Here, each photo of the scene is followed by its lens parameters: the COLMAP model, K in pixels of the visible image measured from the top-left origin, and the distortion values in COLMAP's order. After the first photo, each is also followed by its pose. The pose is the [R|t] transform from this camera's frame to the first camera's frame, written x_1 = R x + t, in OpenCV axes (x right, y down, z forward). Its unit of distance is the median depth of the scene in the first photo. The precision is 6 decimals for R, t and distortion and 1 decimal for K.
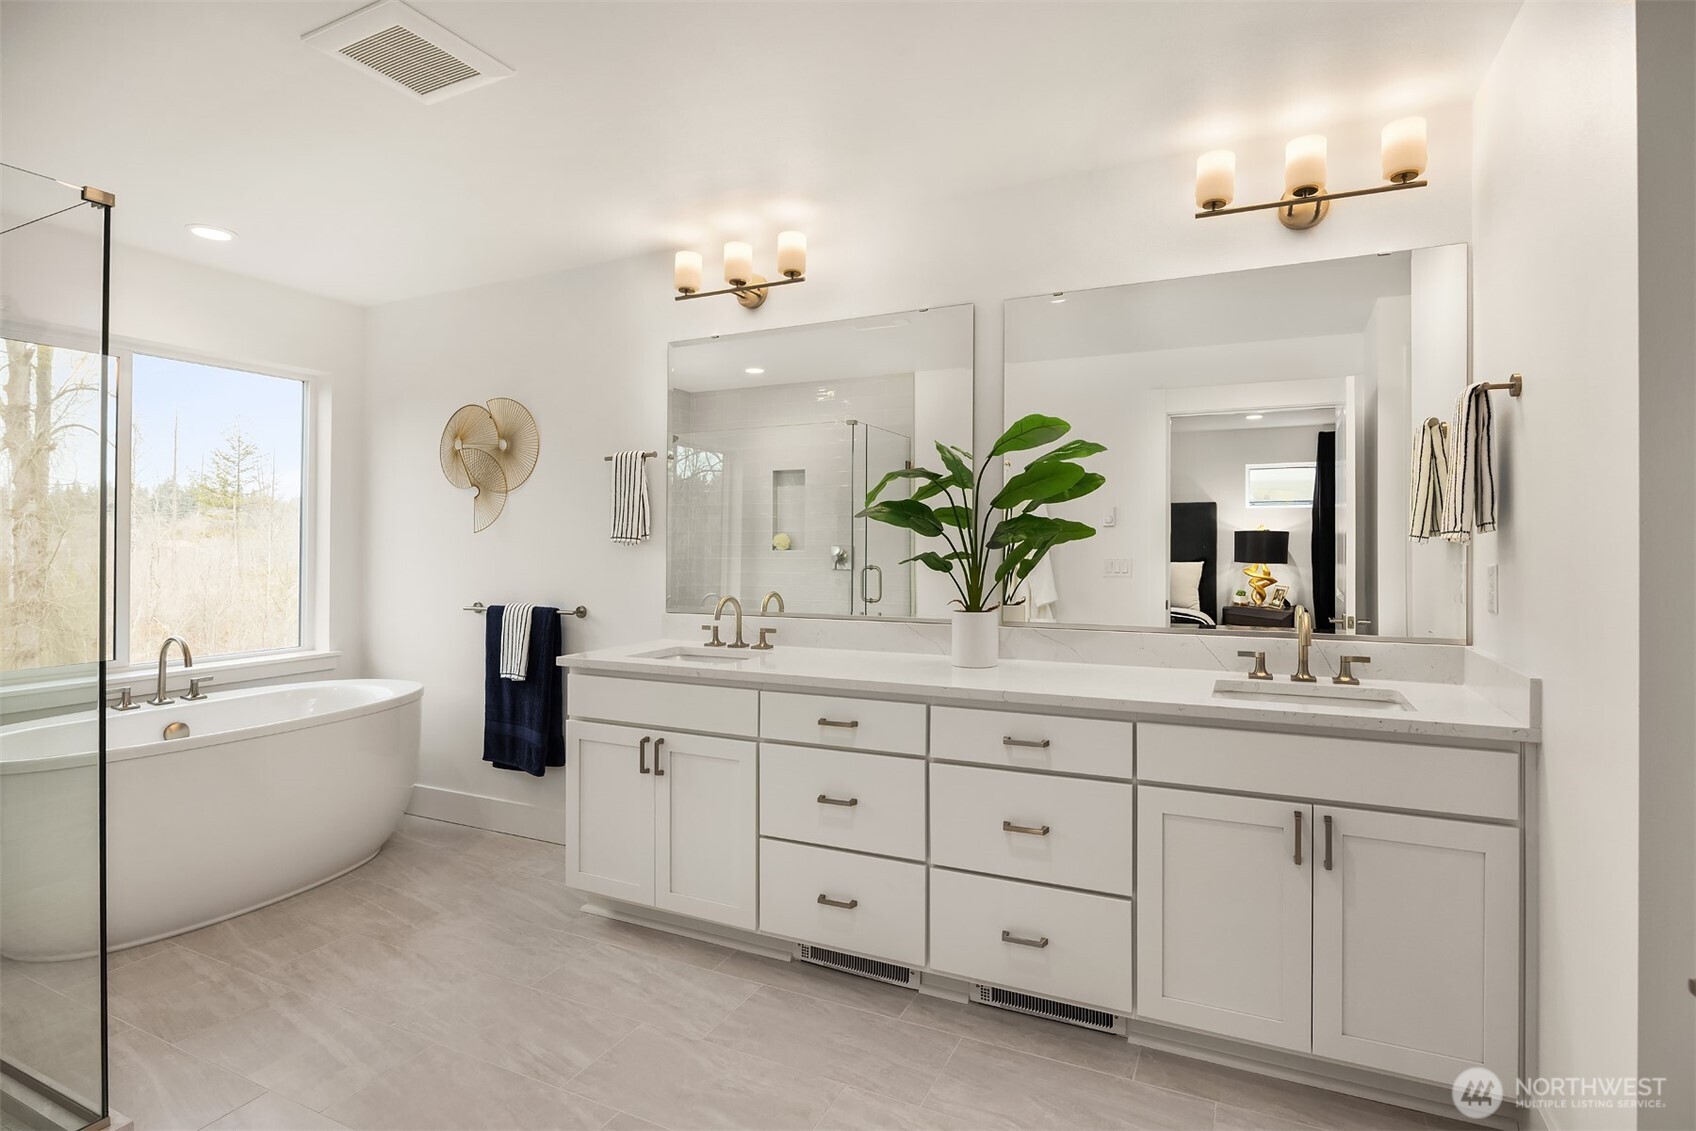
lens RADIAL K [[856.7, 0, 848.1], [0, 856.7, 539.0], [0, 0, 1]] dist [0.000316, 0.000328]
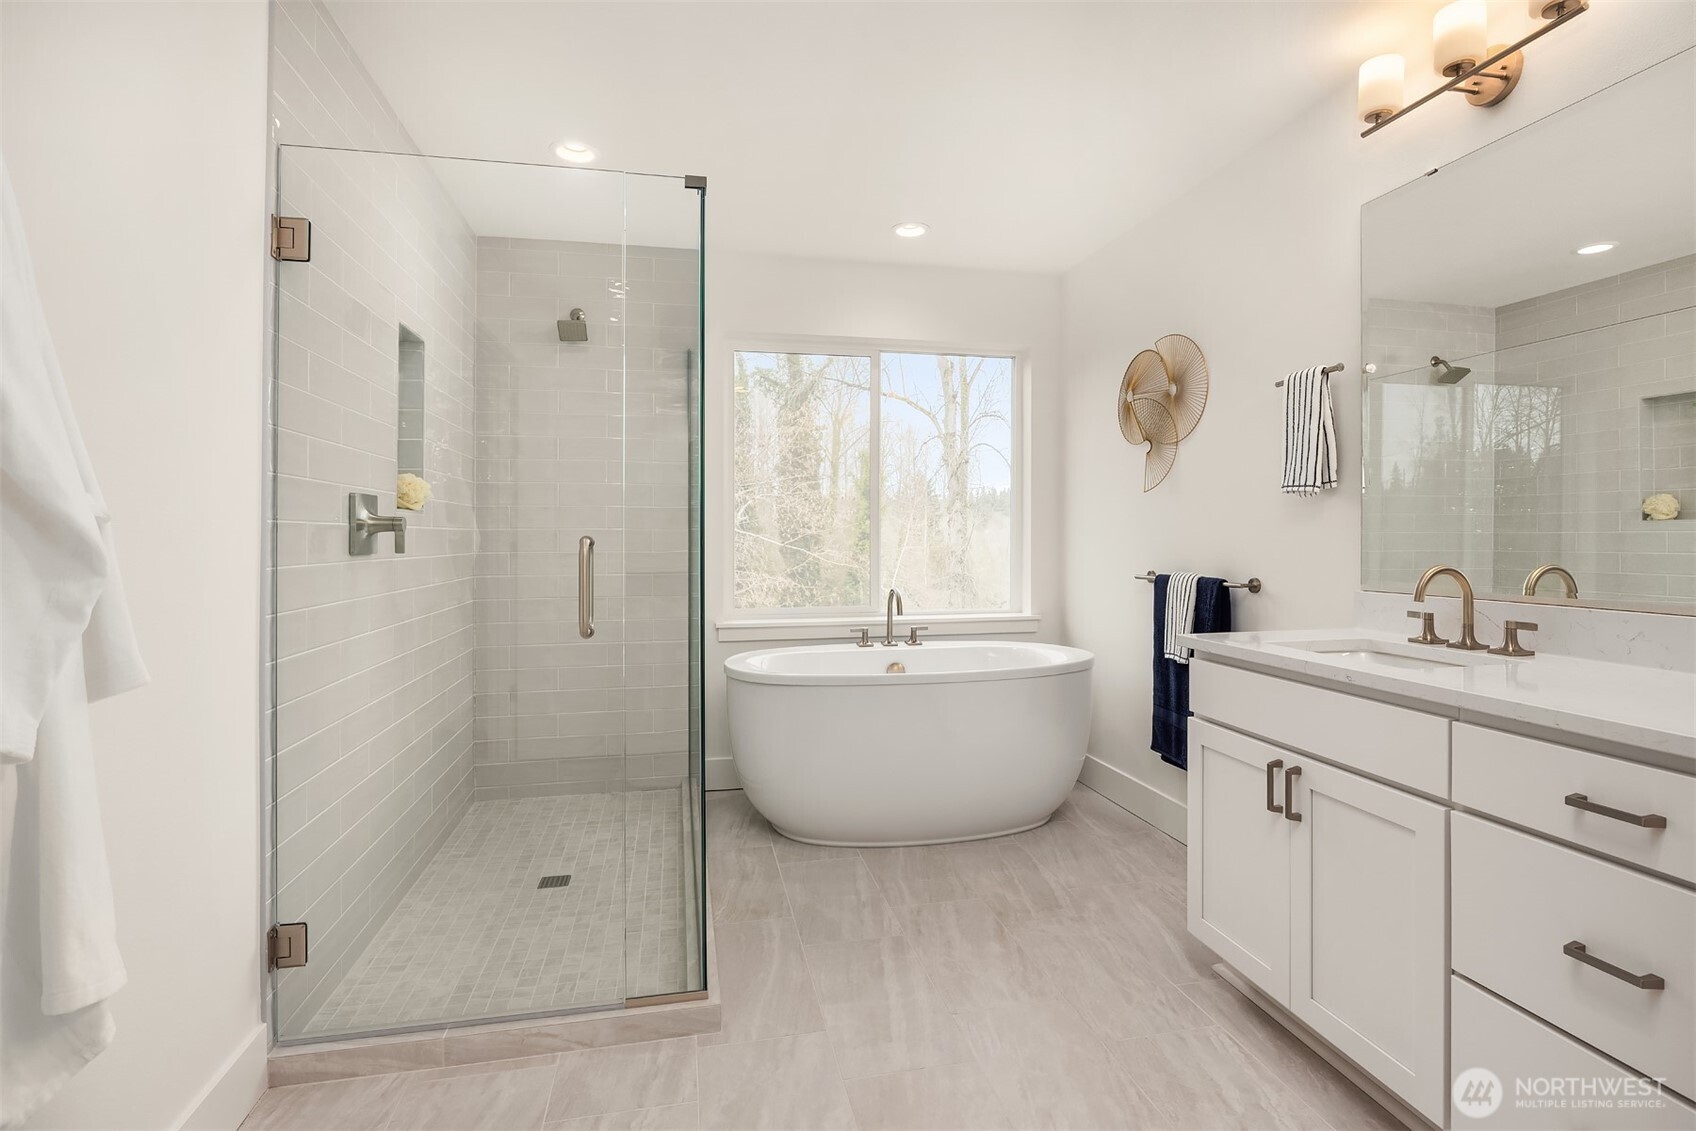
lens RADIAL K [[836.8, 0, 849.7], [0, 836.8, 526.3], [0, 0, 1]] dist [-0.012153, 0.000444]
pose [[0.615279, -0.007462, -0.788274, 0.072282], [0.004711, 0.999972, -0.005789, 0.037909], [0.788296, -0.000152, 0.615297, 0.267310]]
